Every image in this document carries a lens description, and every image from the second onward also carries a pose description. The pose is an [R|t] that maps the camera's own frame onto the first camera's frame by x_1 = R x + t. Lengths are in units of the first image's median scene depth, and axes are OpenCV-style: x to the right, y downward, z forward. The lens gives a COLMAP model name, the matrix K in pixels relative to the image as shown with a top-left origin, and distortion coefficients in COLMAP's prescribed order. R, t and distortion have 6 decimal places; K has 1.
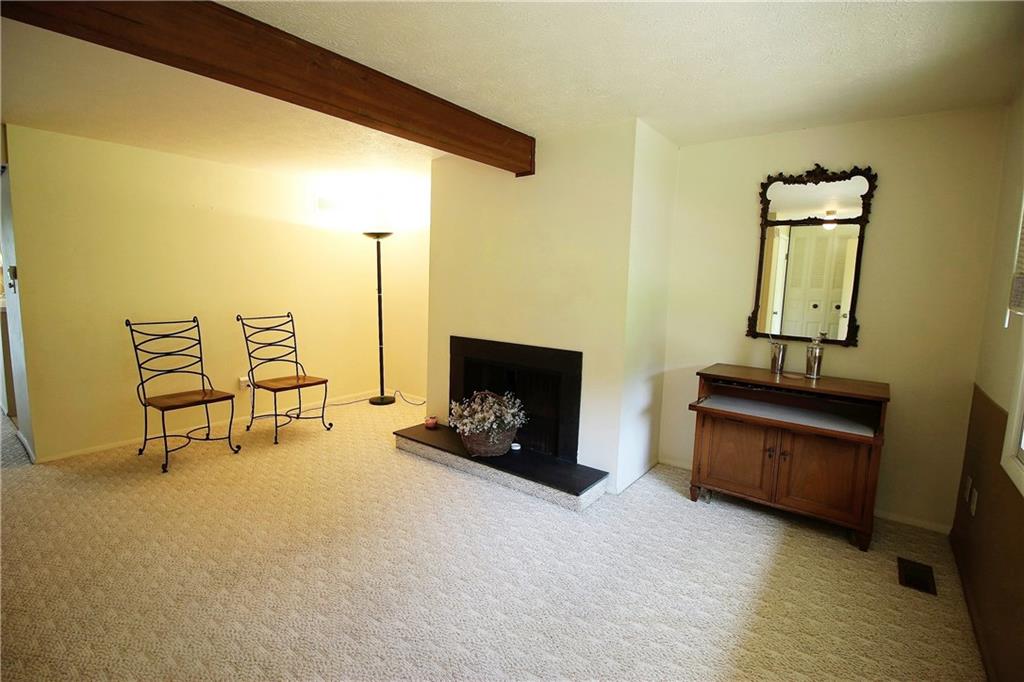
lens RADIAL K [[474.1, 0, 512.0], [0, 474.1, 341.0], [0, 0, 1]] dist [-0.000674, -0.014231]
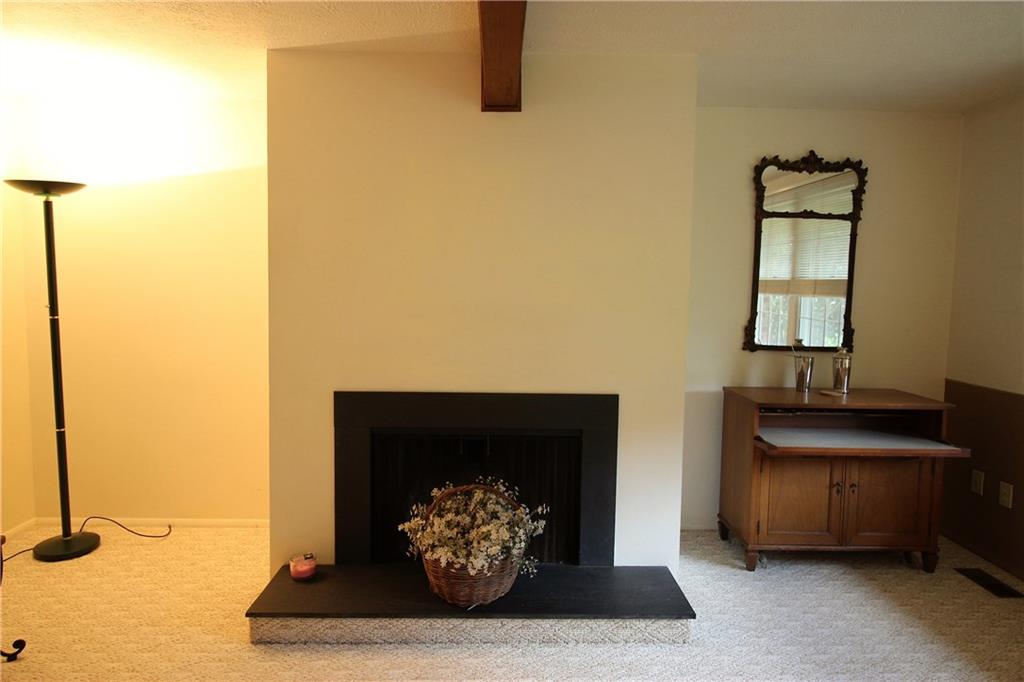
lens RADIAL K [[623.8, 0, 512.2], [0, 623.8, 335.4], [0, 0, 1]] dist [-0.004233, -0.001726]
pose [[0.778496, -0.065452, 0.624228, -0.520540], [0.084037, 0.996463, -0.000323, -0.073174], [-0.621999, 0.052709, 0.781242, 0.435444]]
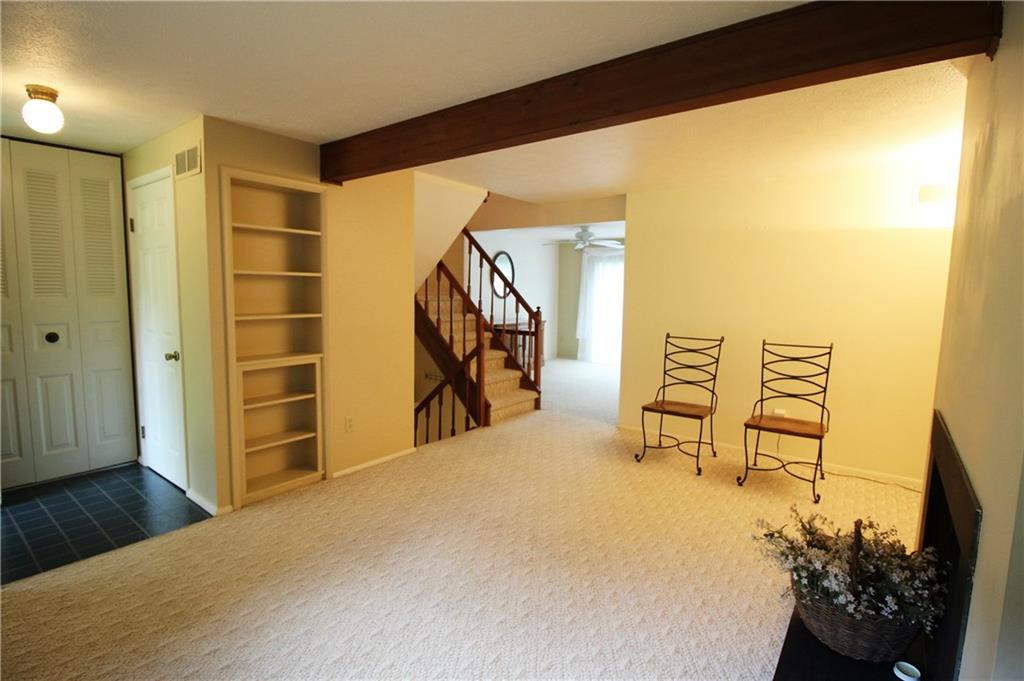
lens RADIAL K [[495.0, 0, 509.0], [0, 495.0, 332.1], [0, 0, 1]] dist [0.000494, 0.000079]
pose [[-0.003155, 0.059277, -0.998237, 0.520640], [-0.140155, 0.988362, 0.059134, -0.076523], [0.990125, 0.140094, 0.005190, 0.686724]]
